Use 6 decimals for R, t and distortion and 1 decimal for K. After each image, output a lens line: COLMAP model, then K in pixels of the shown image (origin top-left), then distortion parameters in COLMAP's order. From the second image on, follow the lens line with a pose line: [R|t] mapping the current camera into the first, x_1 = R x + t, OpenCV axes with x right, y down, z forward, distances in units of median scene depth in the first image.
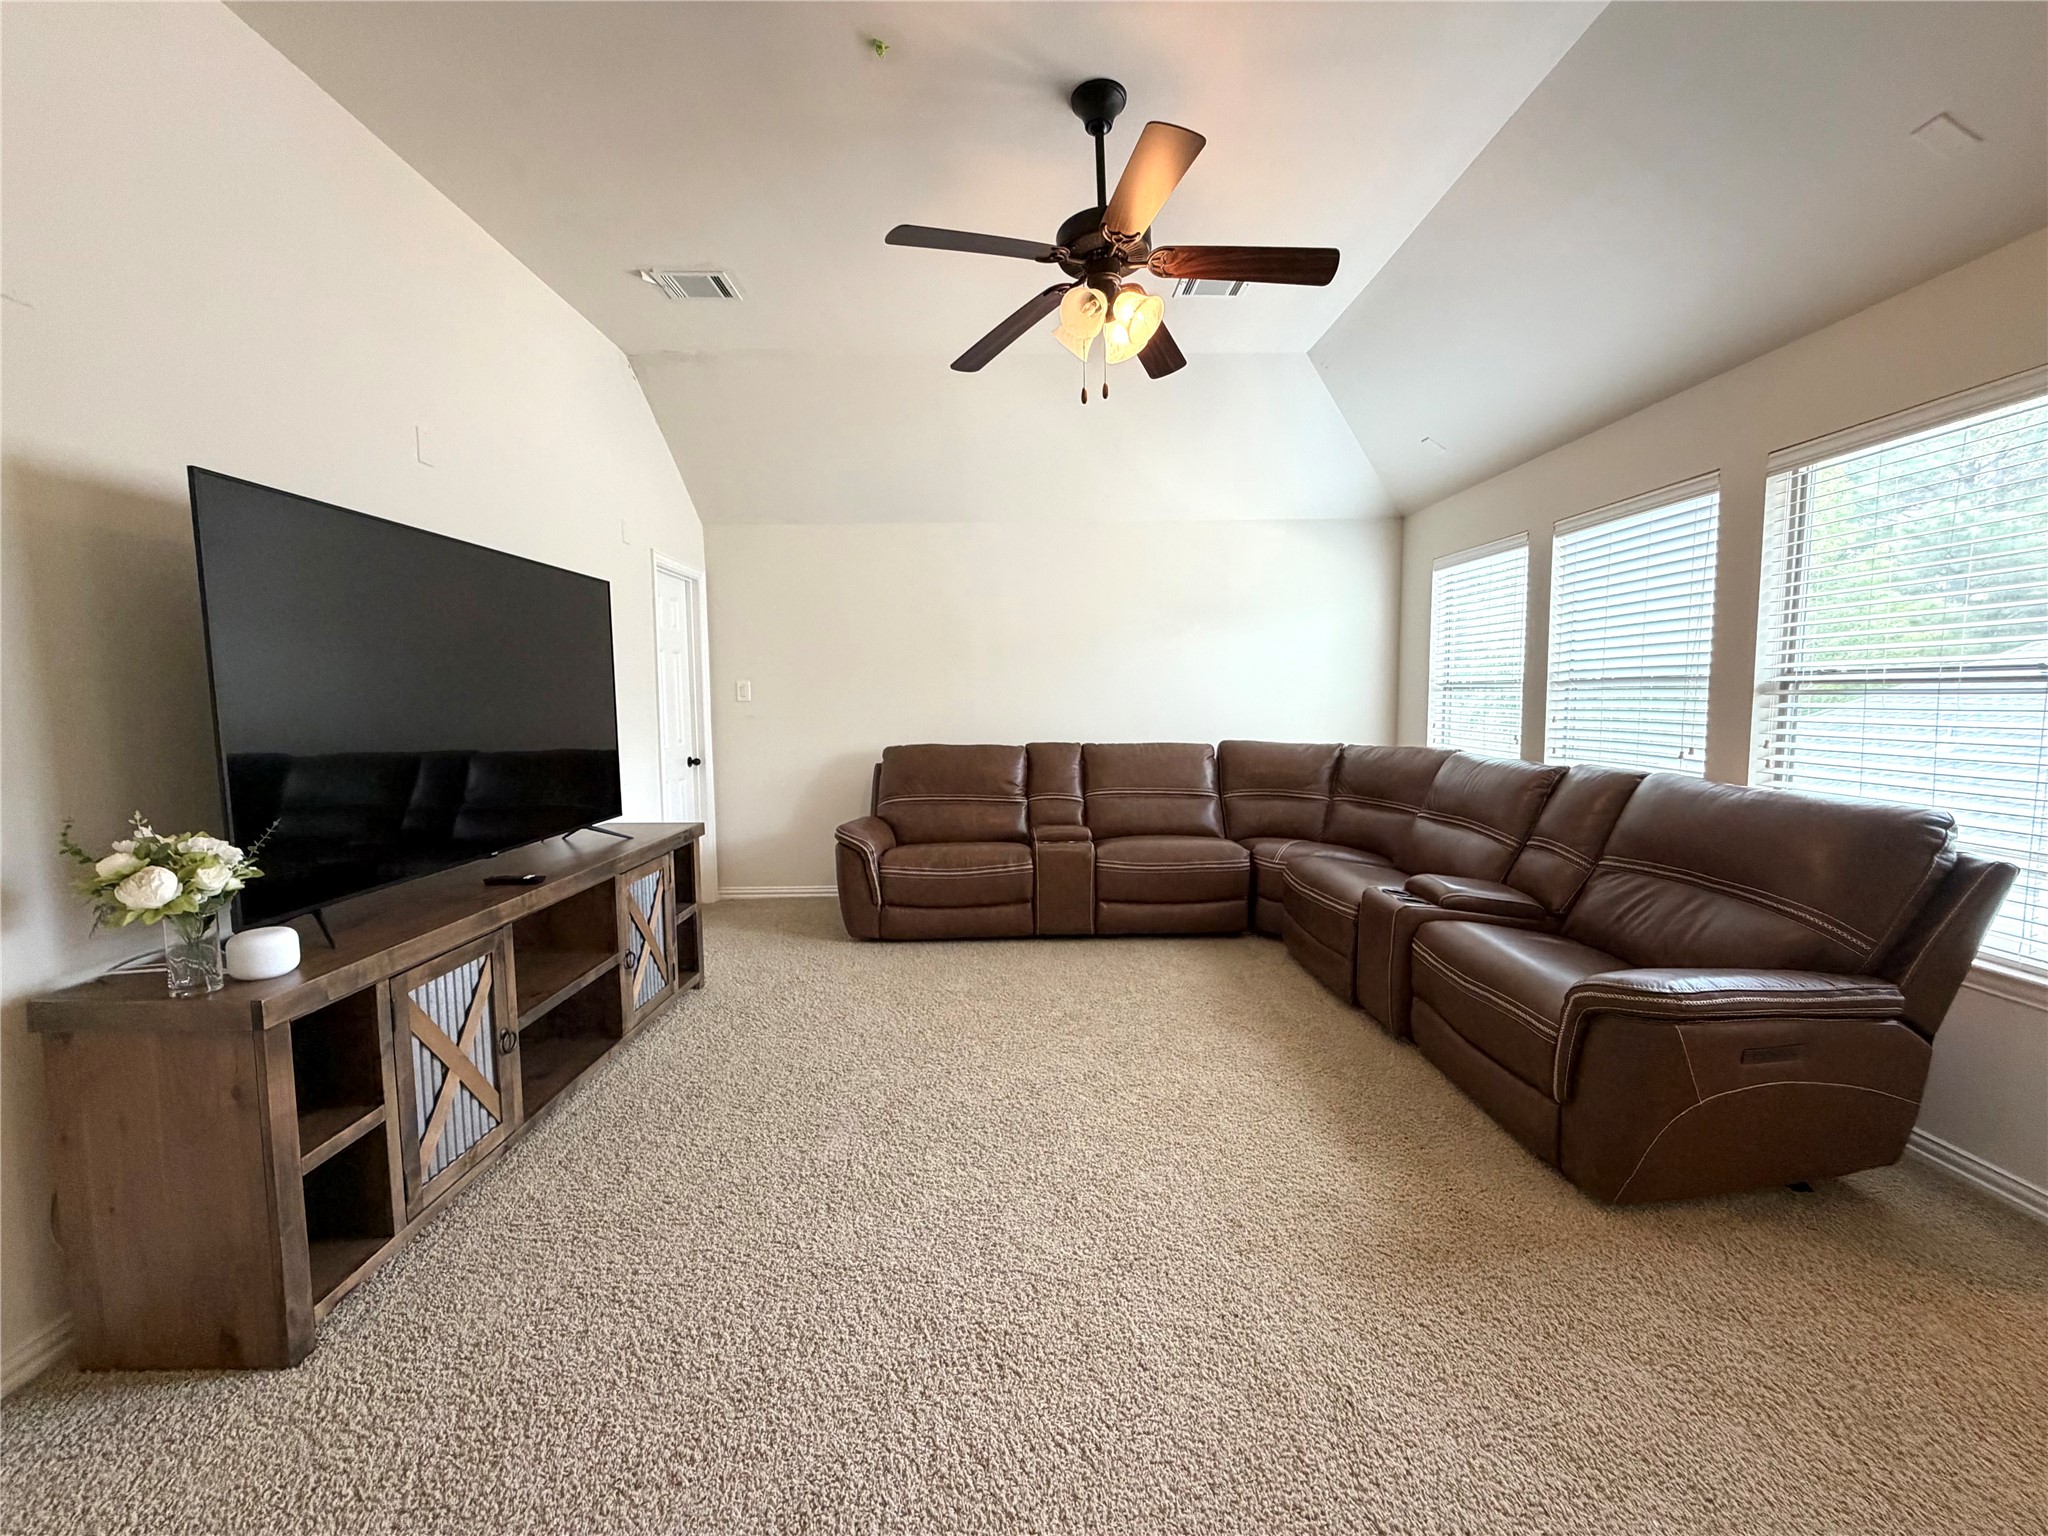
lens RADIAL K [[814.7, 0, 1024.0], [0, 814.7, 768.0], [0, 0, 1]] dist [-0.000457, 0.000513]
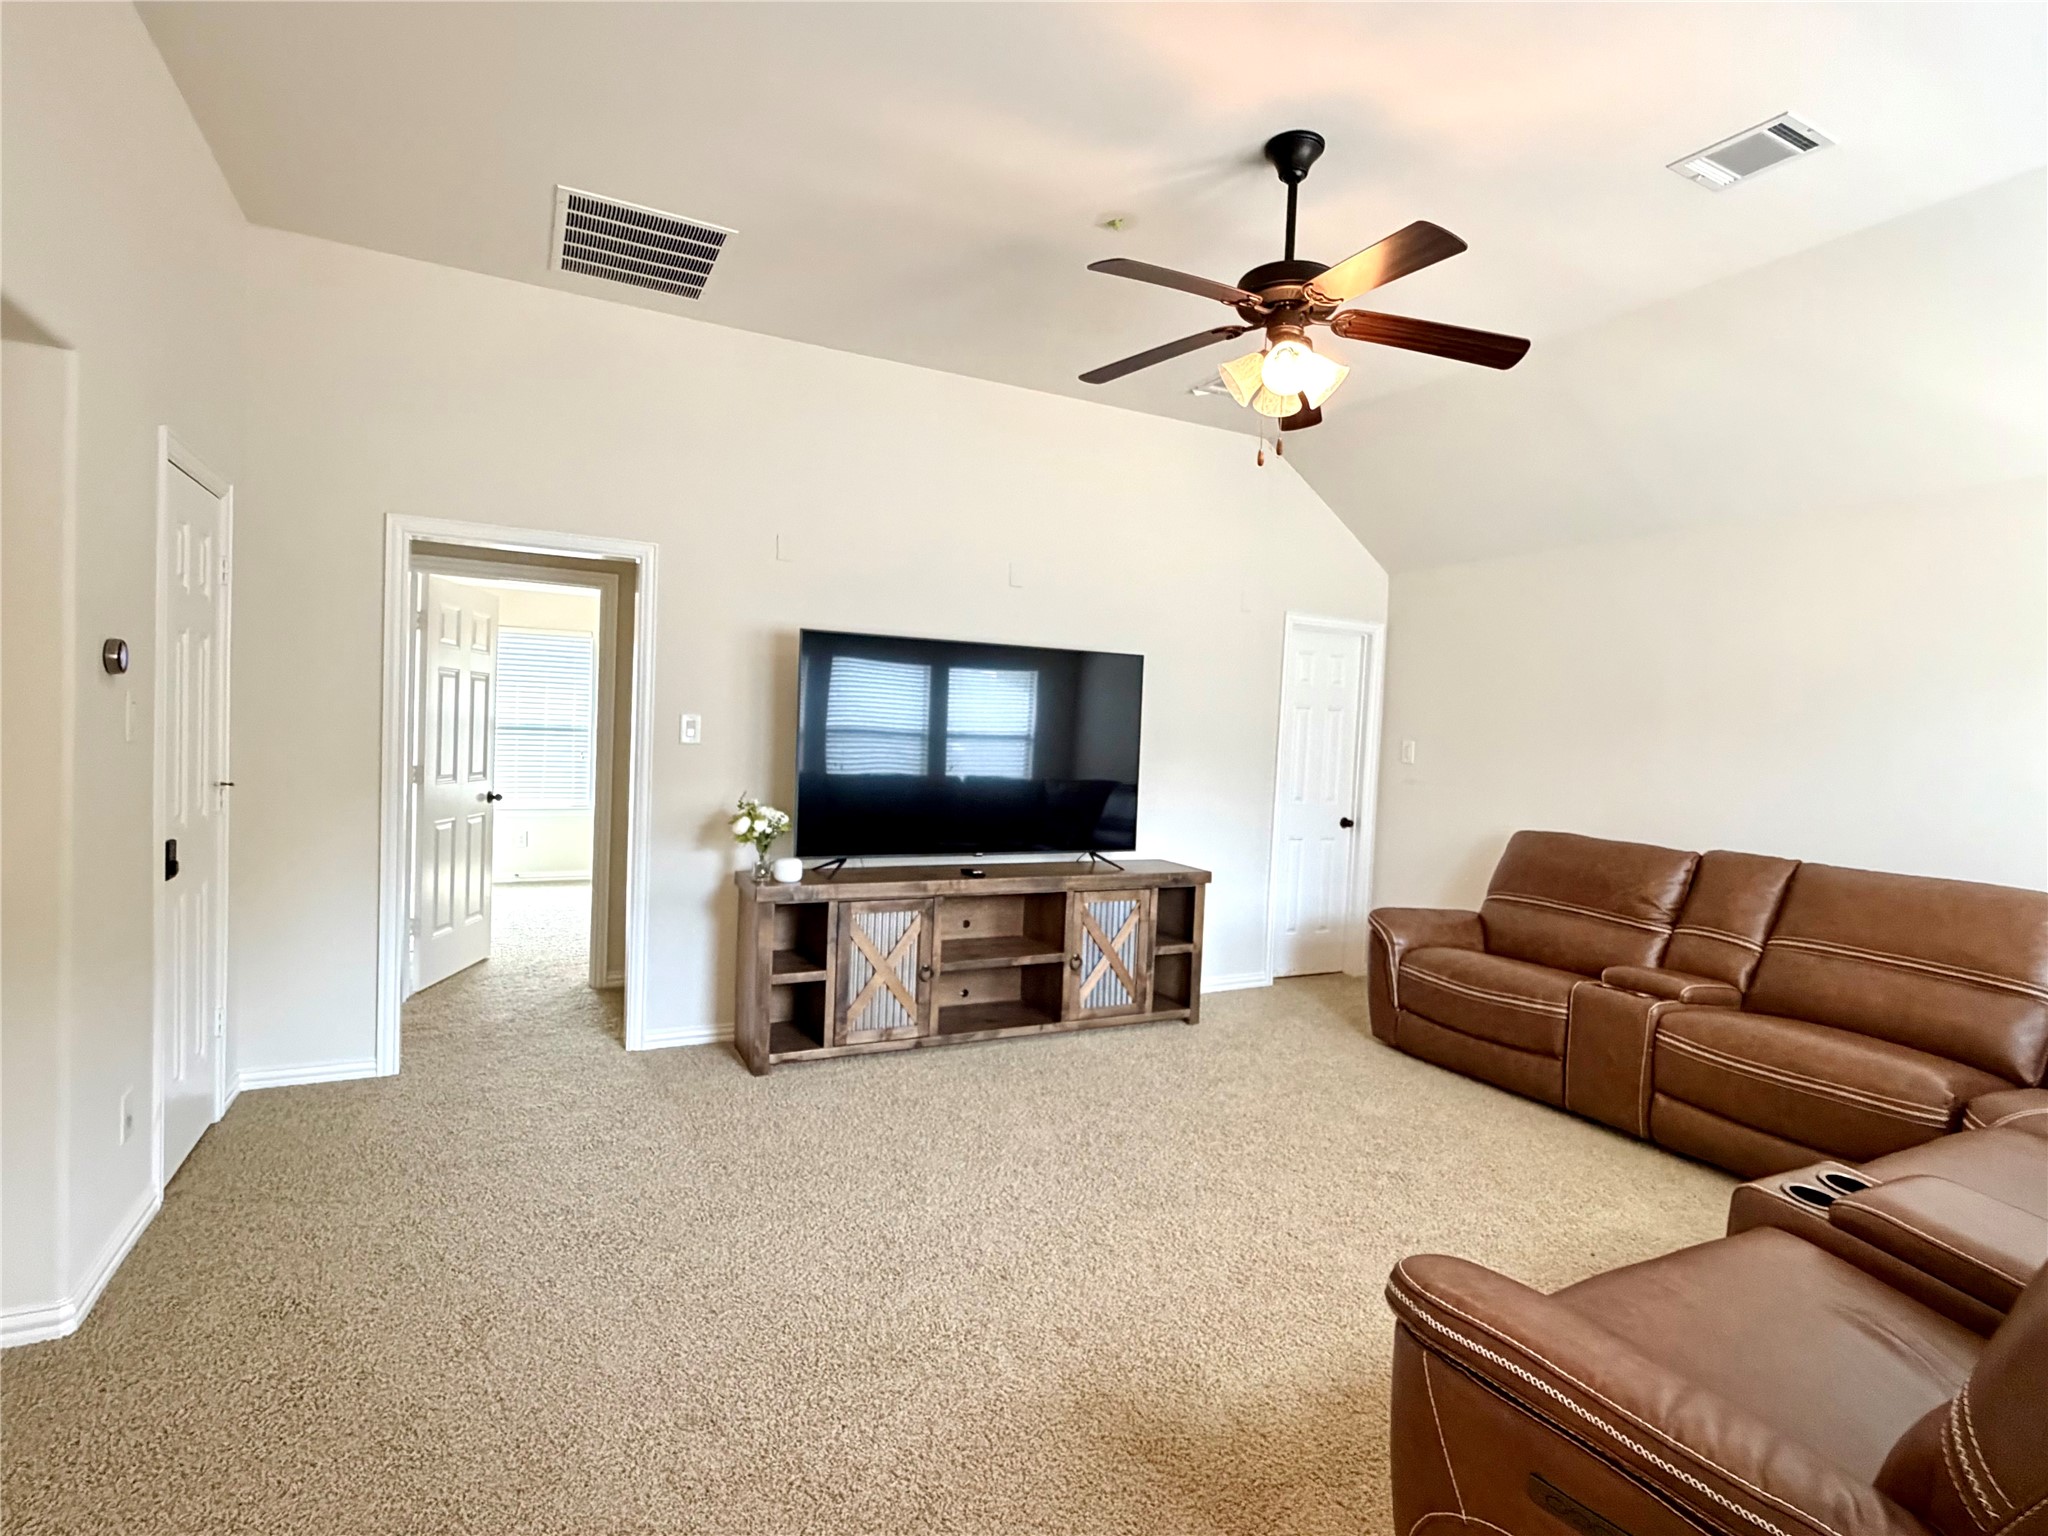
lens RADIAL K [[1008.1, 0, 1024.0], [0, 1008.1, 768.0], [0, 0, 1]] dist [0.000256, 0.000122]
pose [[0.441504, 0.057775, -0.895398, 0.859419], [-0.120449, 0.992709, 0.004662, -0.056445], [0.889138, 0.105791, 0.445243, 0.226777]]
